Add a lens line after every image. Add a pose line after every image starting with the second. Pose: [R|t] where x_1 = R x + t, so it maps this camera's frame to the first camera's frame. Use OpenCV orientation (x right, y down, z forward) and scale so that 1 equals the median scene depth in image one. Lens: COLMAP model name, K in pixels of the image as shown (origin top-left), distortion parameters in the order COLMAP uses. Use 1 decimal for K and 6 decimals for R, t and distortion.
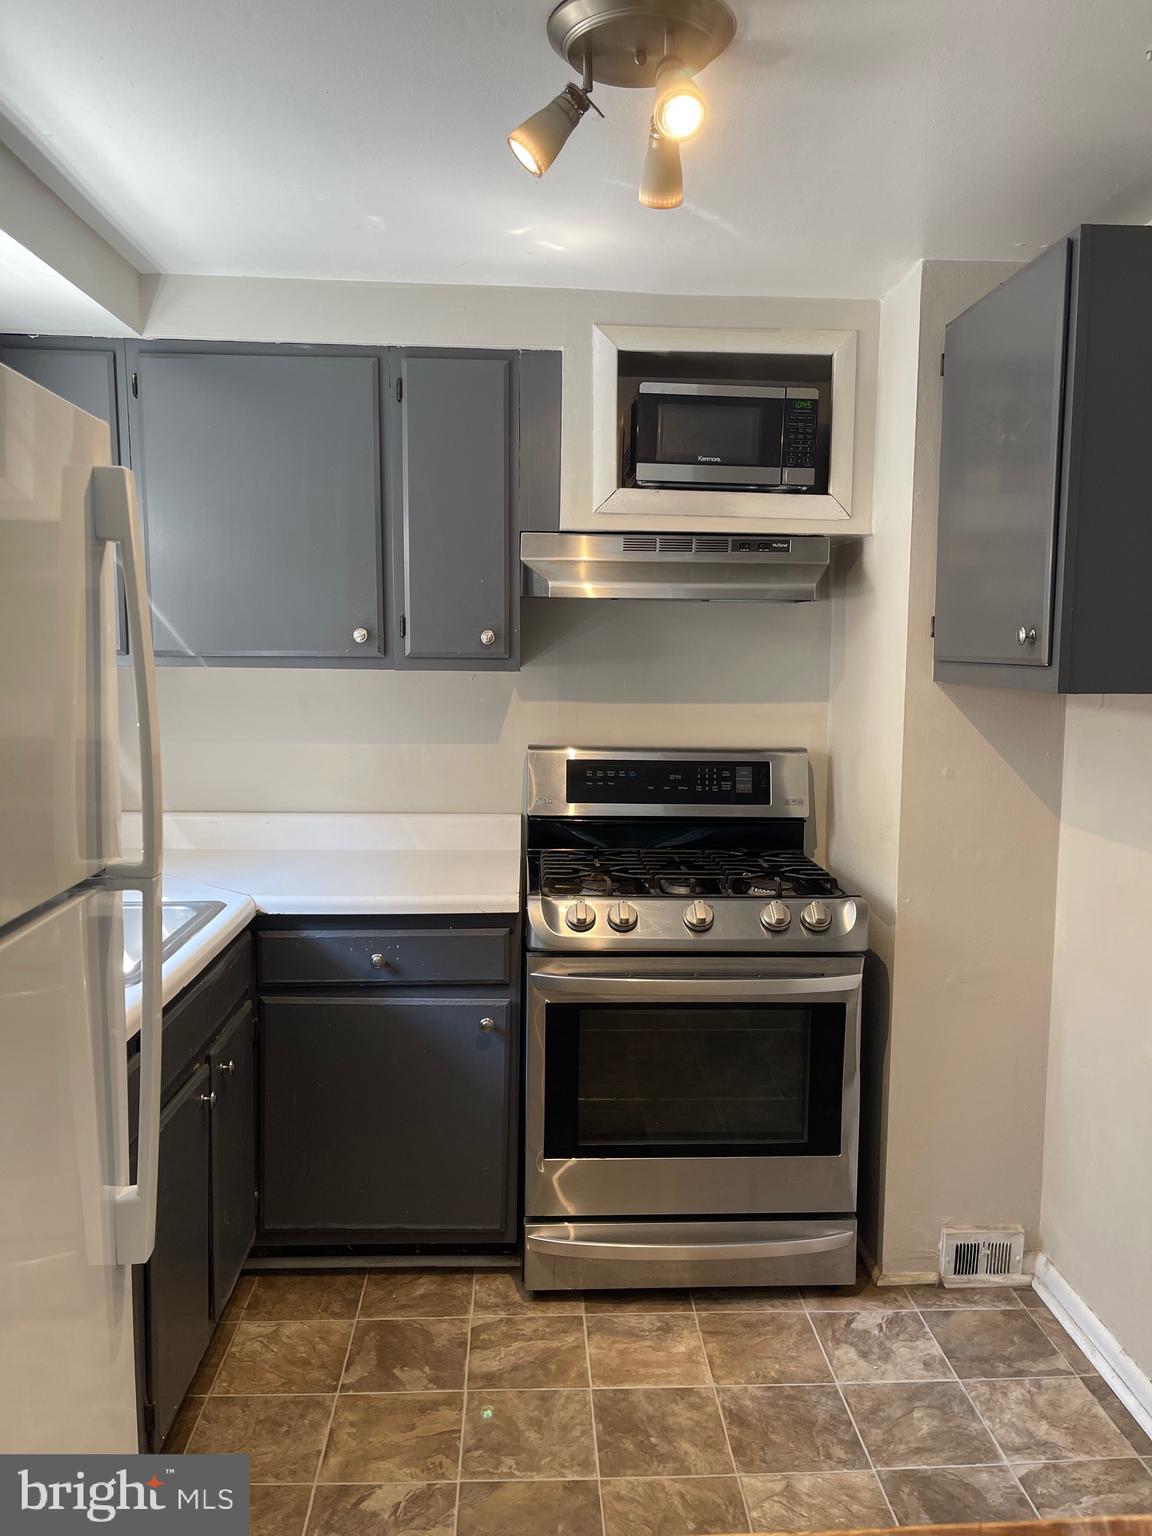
lens RADIAL K [[1158.2, 0, 585.3], [0, 1158.2, 754.9], [0, 0, 1]] dist [0.065633, -0.101437]
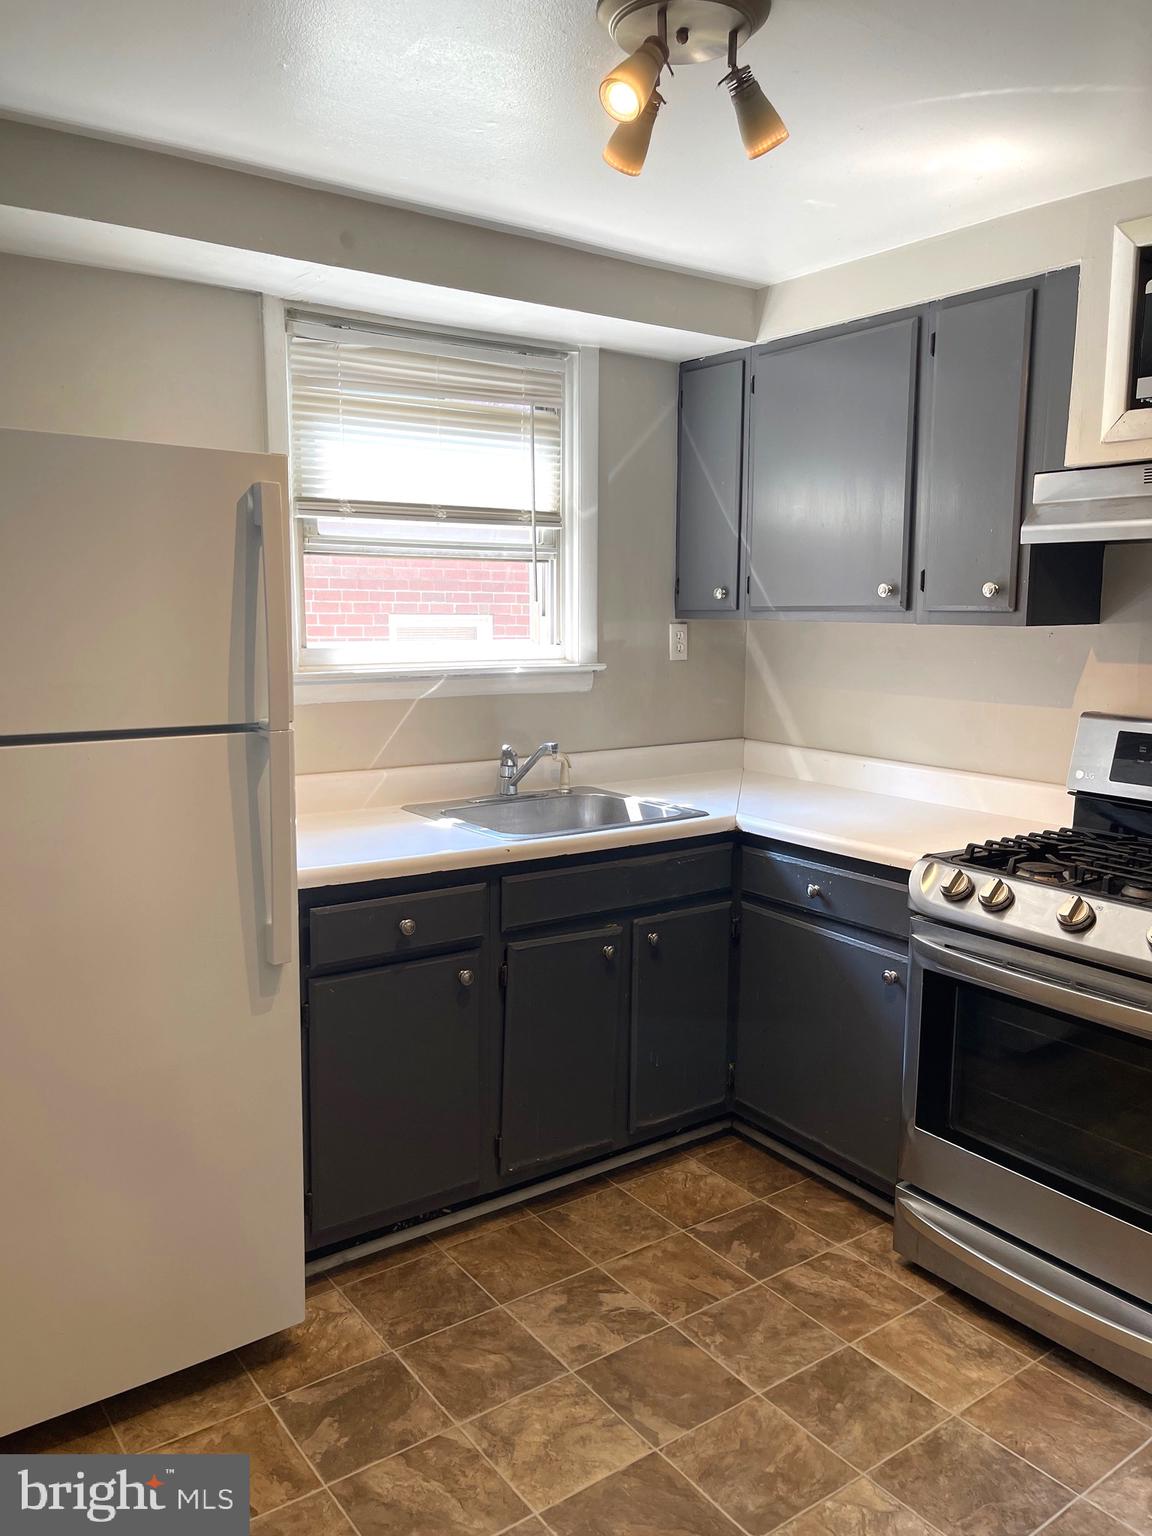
lens RADIAL K [[1158.2, 0, 572.5], [0, 1158.2, 754.0], [0, 0, 1]] dist [0.065633, -0.101437]
pose [[0.535330, 0.103945, -0.838223, 0.618471], [-0.084717, 0.994002, 0.069158, -0.006101], [0.840384, 0.033989, 0.540925, 0.230416]]
